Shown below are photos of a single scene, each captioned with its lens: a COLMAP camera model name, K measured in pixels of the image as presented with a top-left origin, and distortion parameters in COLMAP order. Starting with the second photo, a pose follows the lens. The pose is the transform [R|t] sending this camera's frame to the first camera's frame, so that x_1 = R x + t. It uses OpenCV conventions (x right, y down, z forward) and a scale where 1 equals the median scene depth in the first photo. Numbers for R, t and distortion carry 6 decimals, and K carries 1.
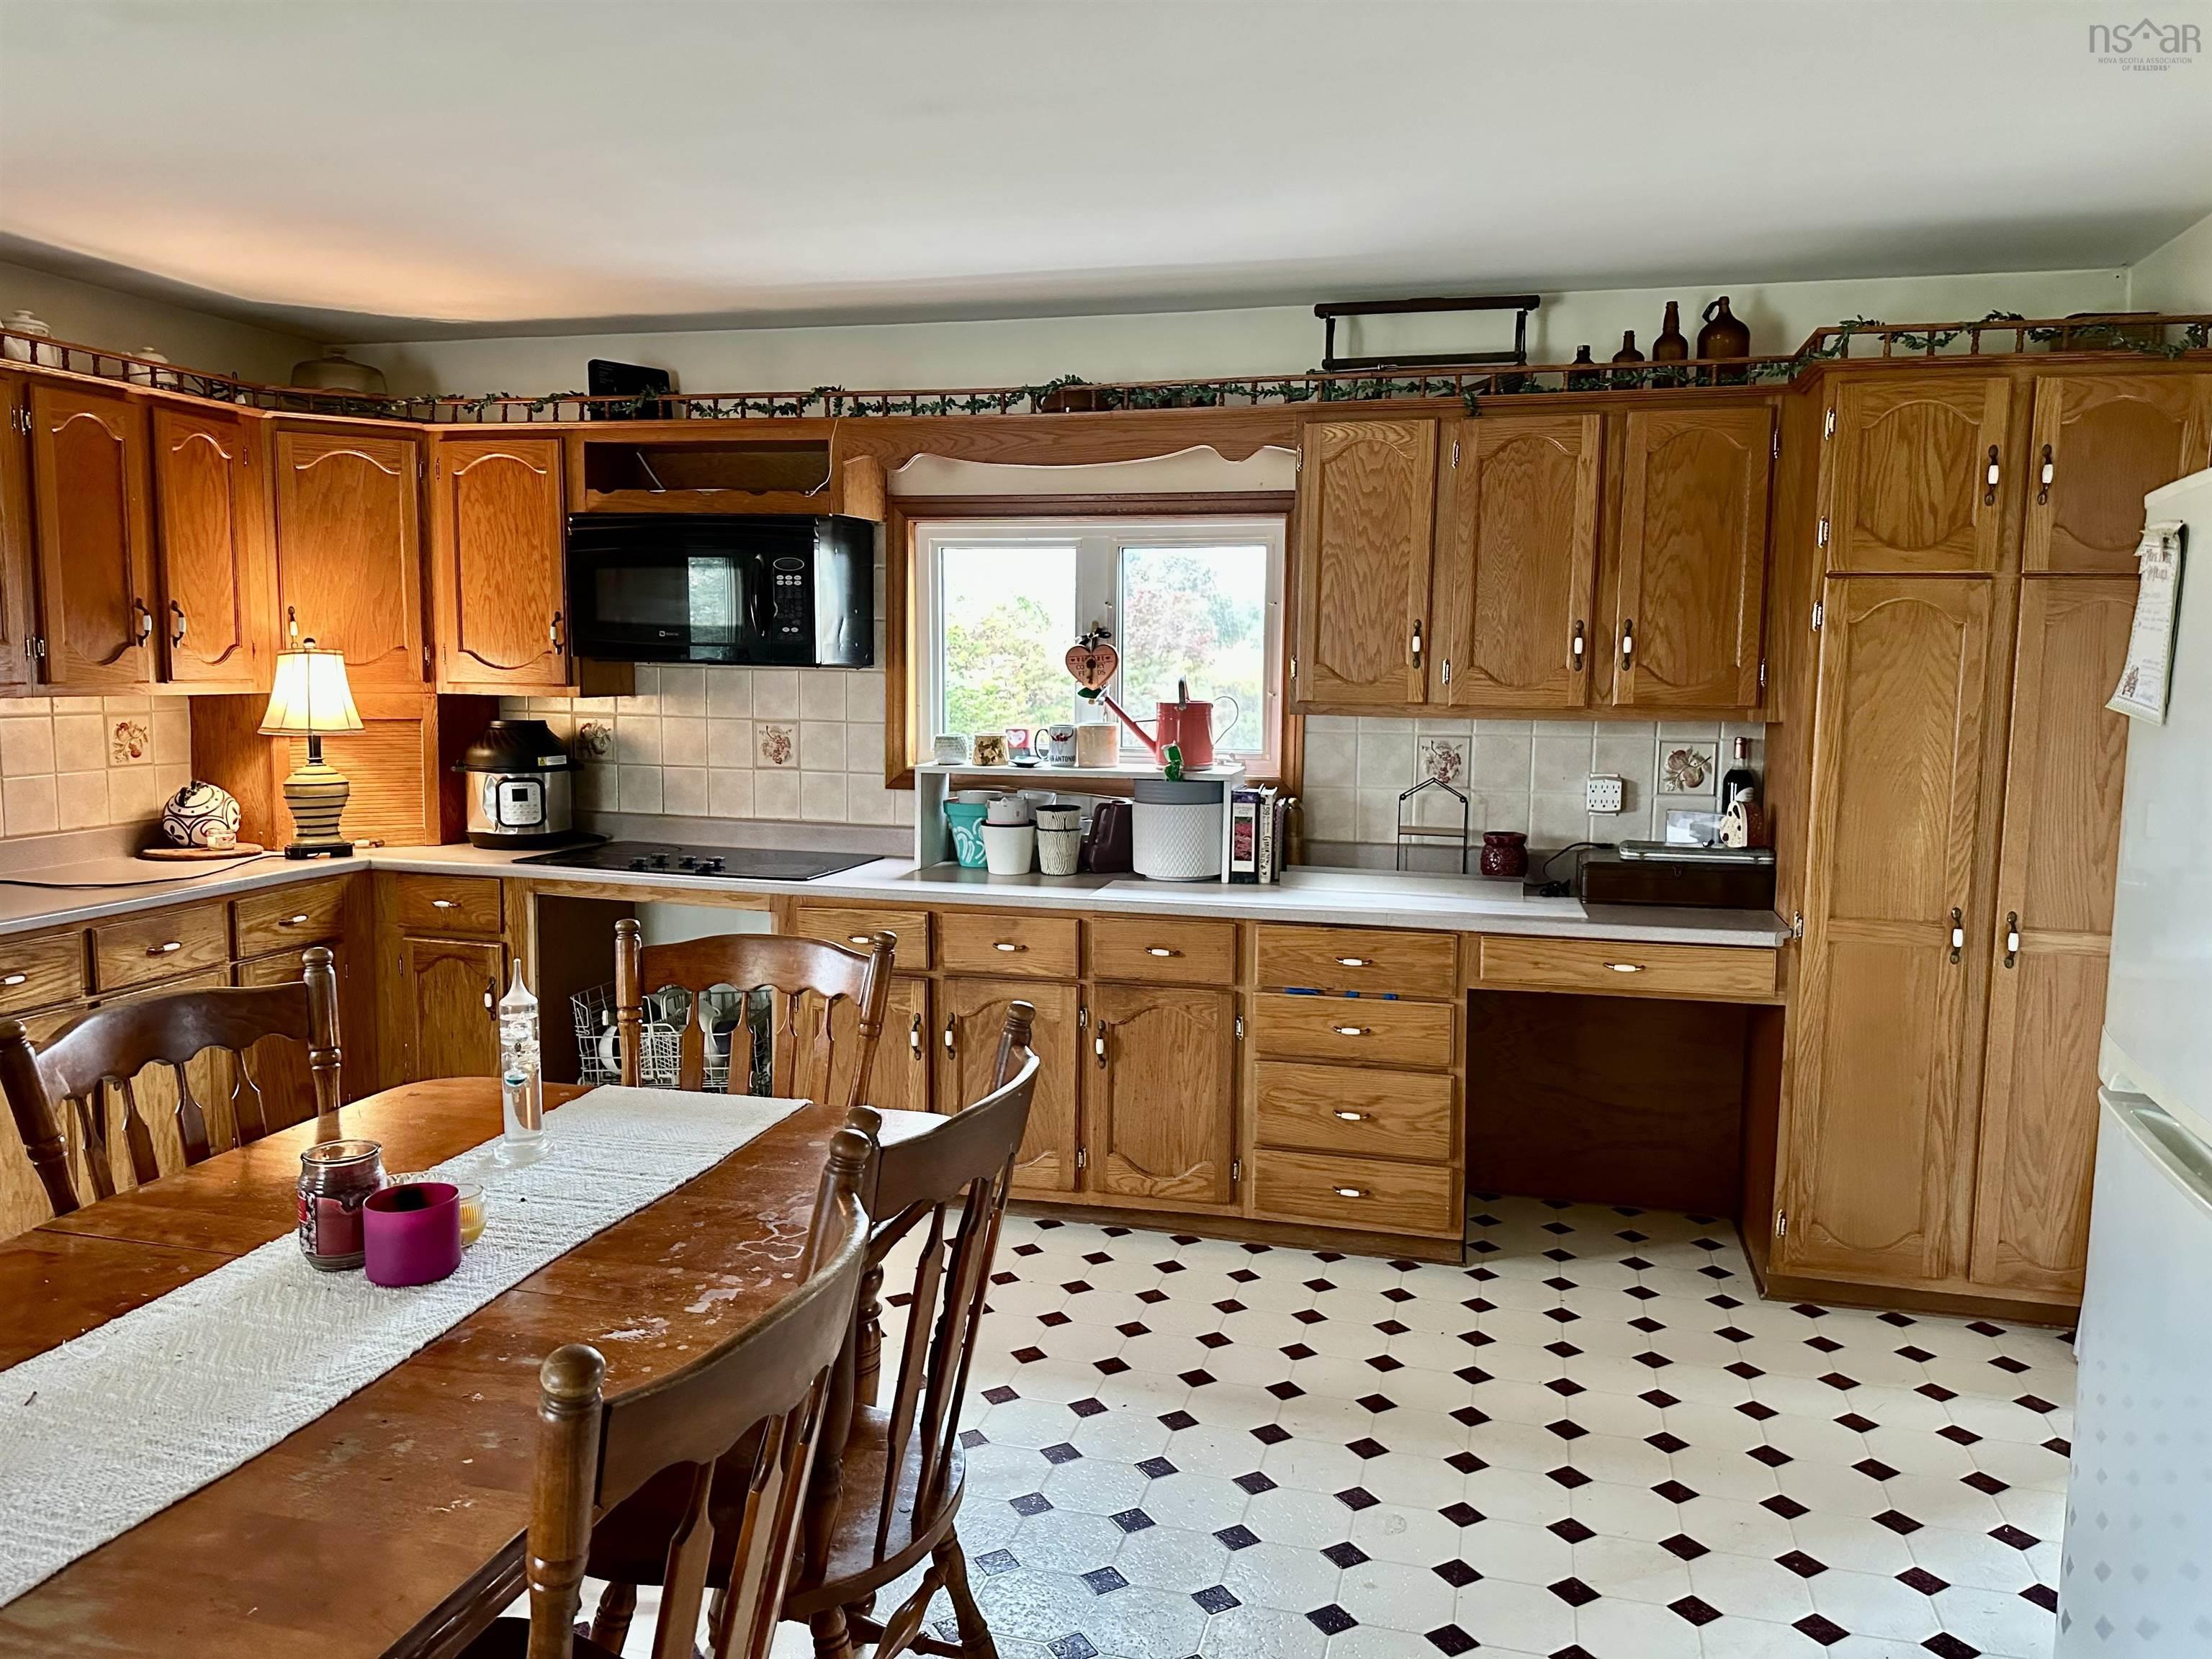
lens RADIAL K [[1528.4, 0, 1098.1], [0, 1528.4, 846.8], [0, 0, 1]] dist [0.074525, -0.089196]
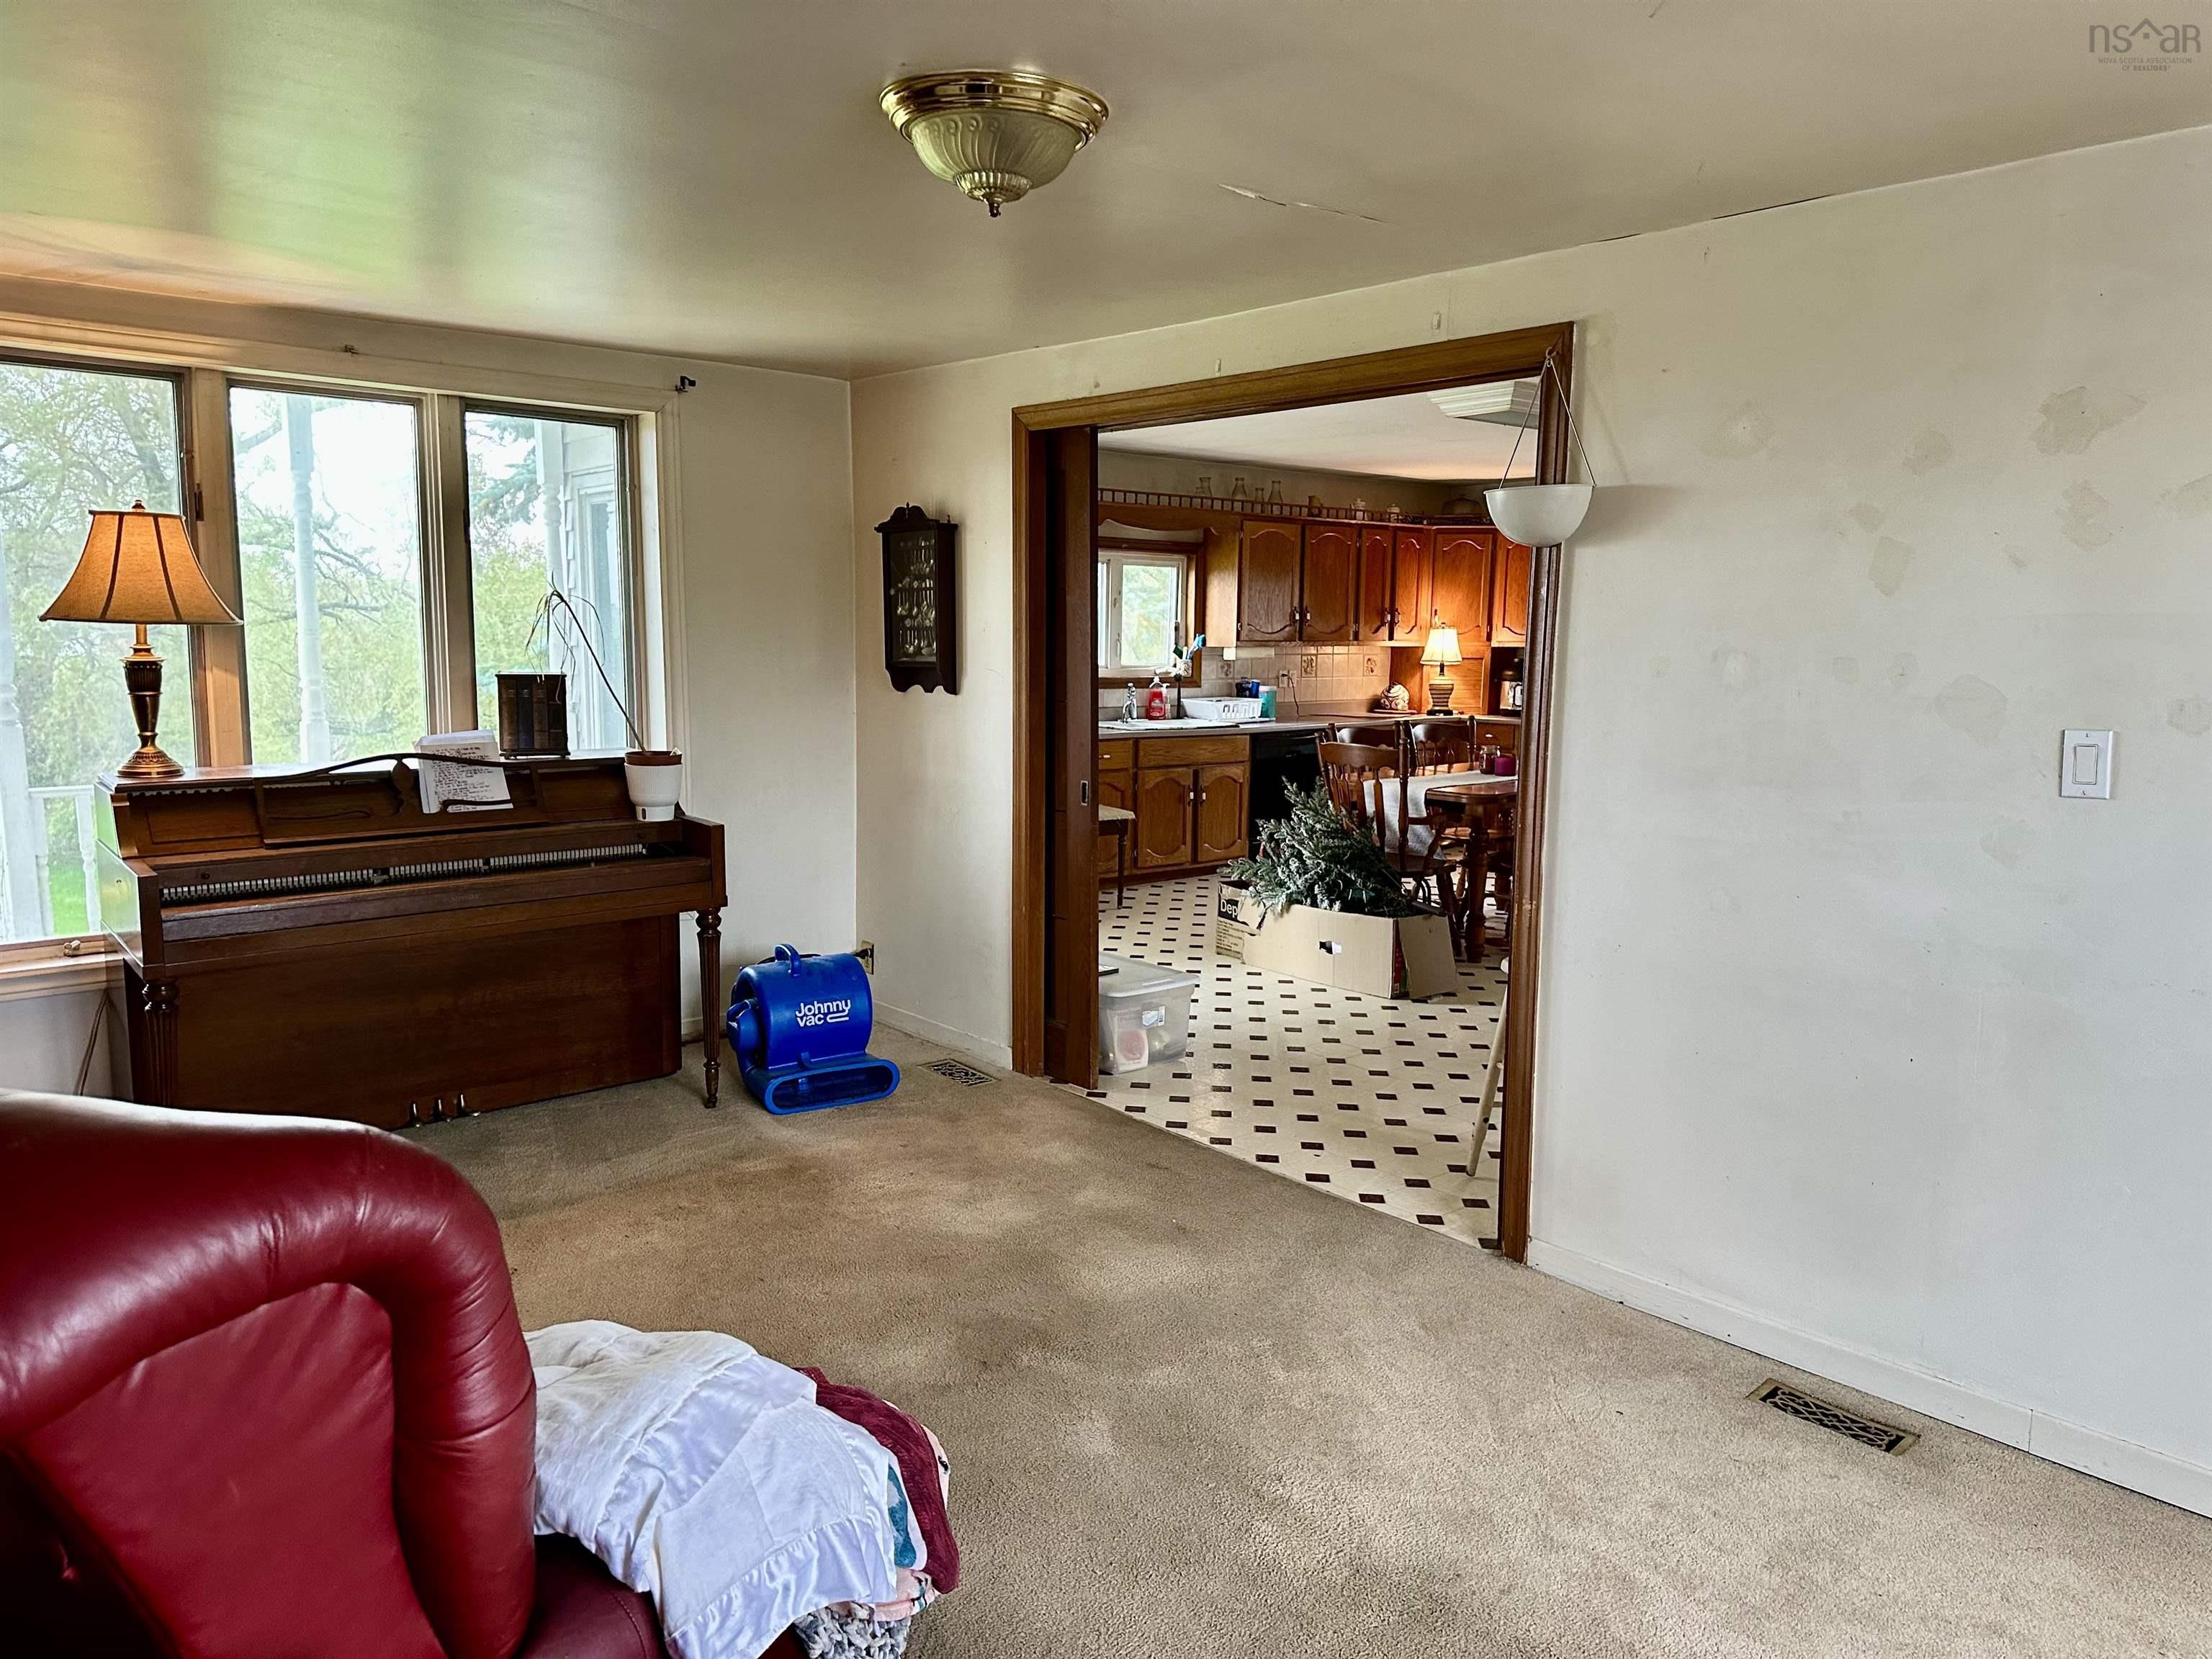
lens RADIAL K [[1528.4, 0, 1122.6], [0, 1528.4, 830.0], [0, 0, 1]] dist [0.074525, -0.089196]
pose [[0.822888, 0.066597, -0.564288, 0.436489], [-0.071290, 0.997361, 0.013746, 0.186814], [0.563714, 0.028917, 0.825464, -1.216417]]
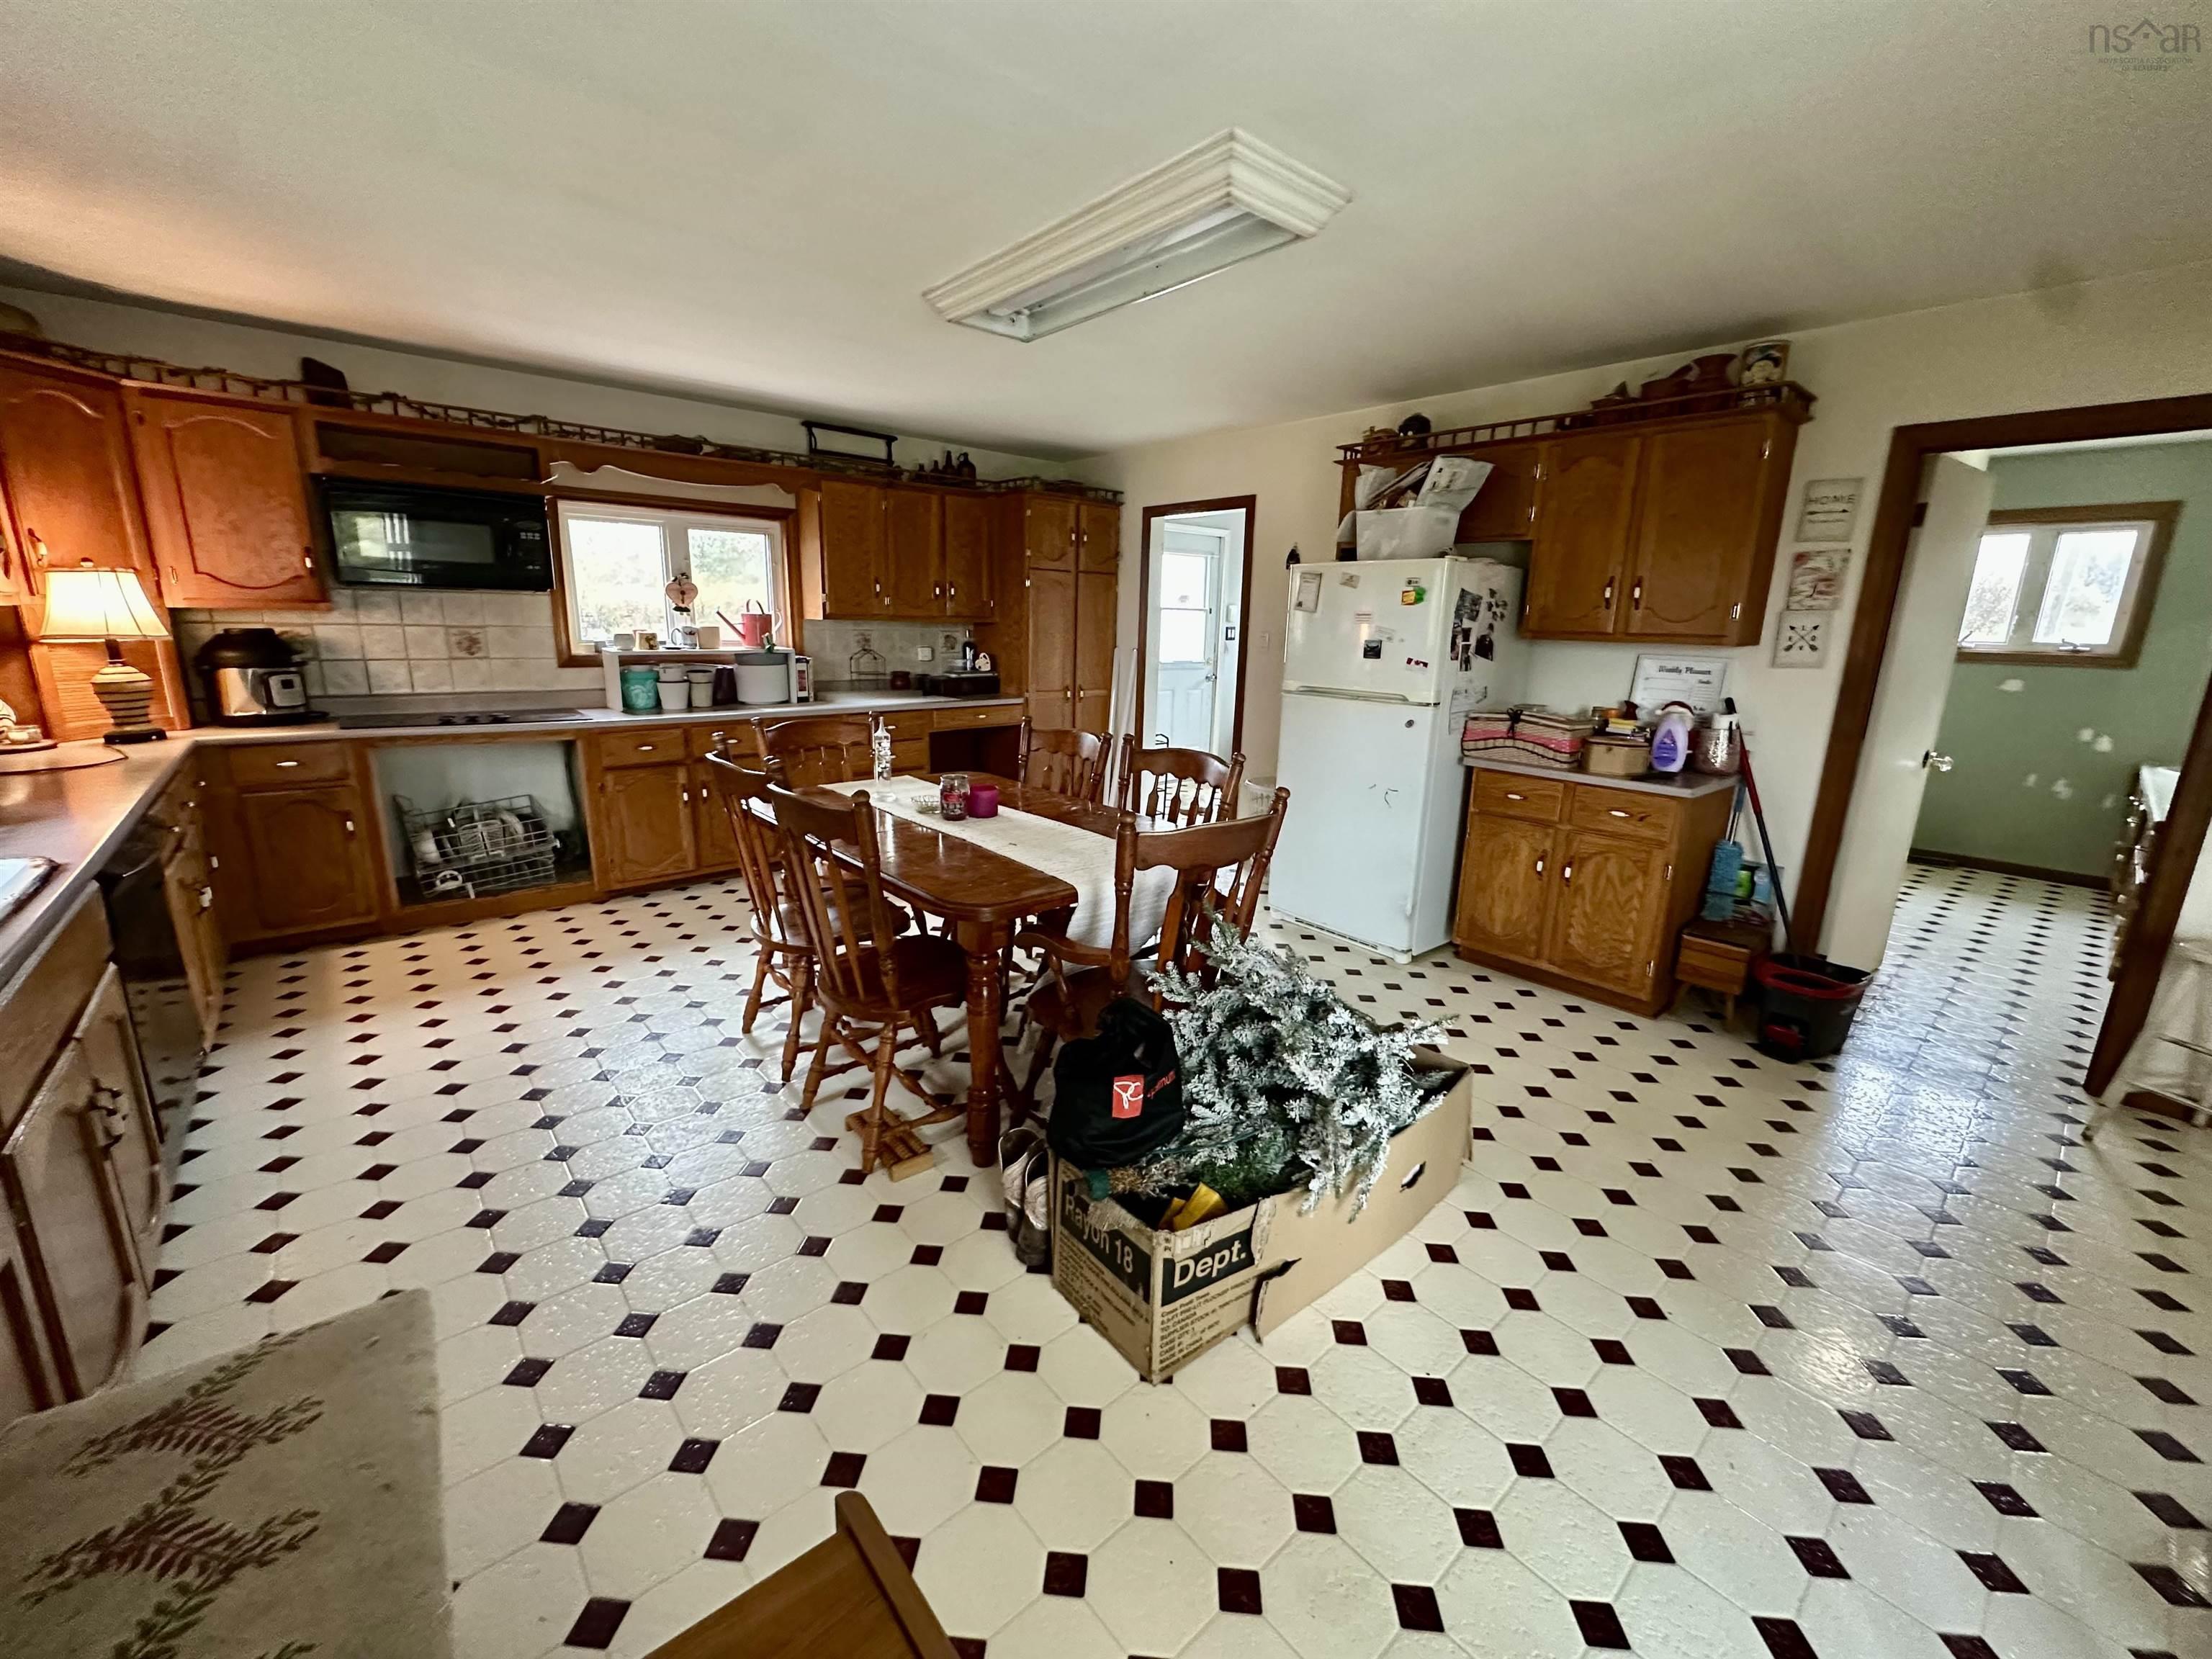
lens RADIAL K [[874.1, 0, 1104.9], [0, 874.1, 828.8], [0, 0, 1]] dist [-0.008089, 0.000682]
pose [[0.564331, -0.190713, 0.803218, -0.648905], [0.087299, 0.981281, 0.171656, 0.024170], [-0.820920, -0.026751, 0.570417, -0.026065]]
